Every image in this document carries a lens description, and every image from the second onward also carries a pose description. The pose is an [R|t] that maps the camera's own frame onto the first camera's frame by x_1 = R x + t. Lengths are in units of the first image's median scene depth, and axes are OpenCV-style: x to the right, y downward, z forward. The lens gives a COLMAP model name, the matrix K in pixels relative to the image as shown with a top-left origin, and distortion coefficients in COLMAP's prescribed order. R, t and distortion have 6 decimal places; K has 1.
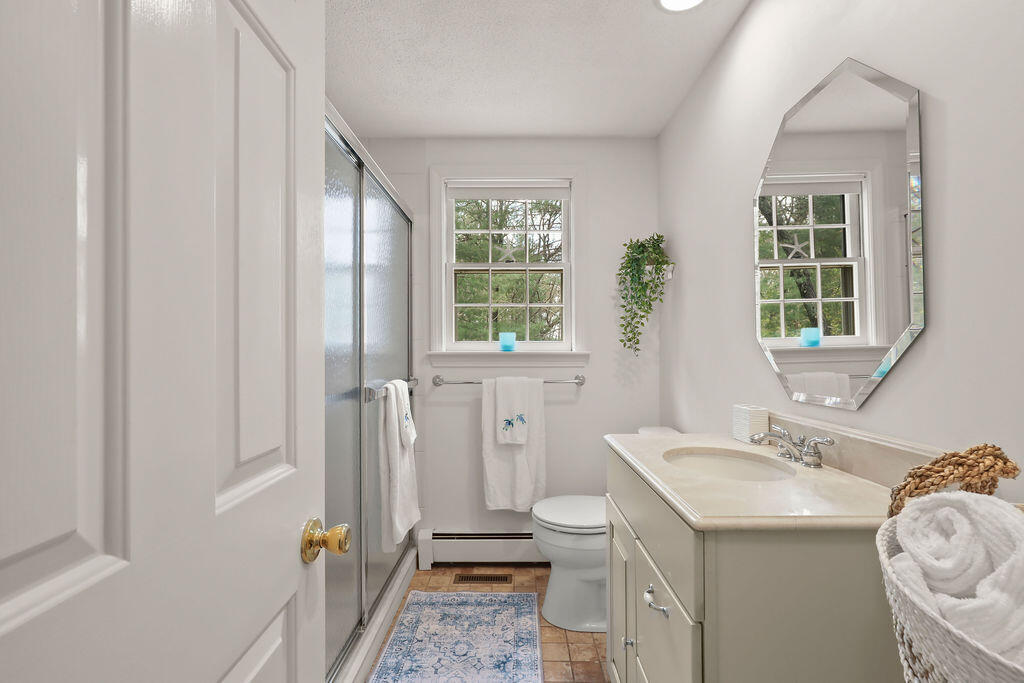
lens RADIAL K [[462.3, 0, 513.9], [0, 462.3, 351.1], [0, 0, 1]] dist [0.000710, -0.000198]
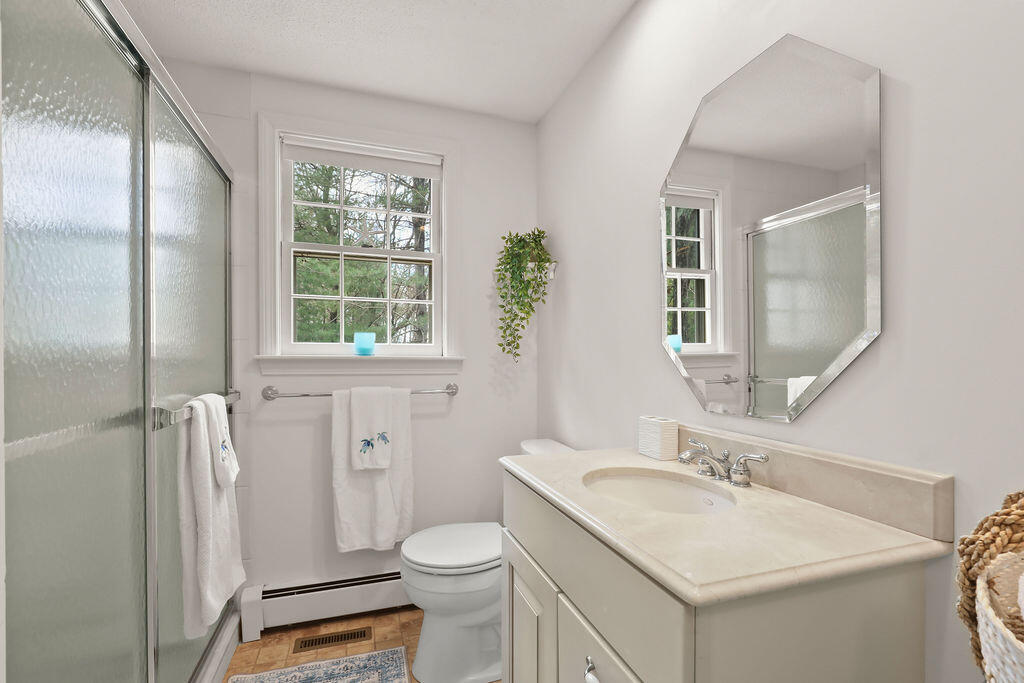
lens RADIAL K [[461.5, 0, 513.5], [0, 461.5, 363.3], [0, 0, 1]] dist [0.000072, -0.000335]
pose [[0.943683, 0.002209, 0.330844, -0.037960], [-0.007386, 0.999869, 0.014390, 0.000218], [-0.330769, -0.016023, 0.943576, 0.149395]]
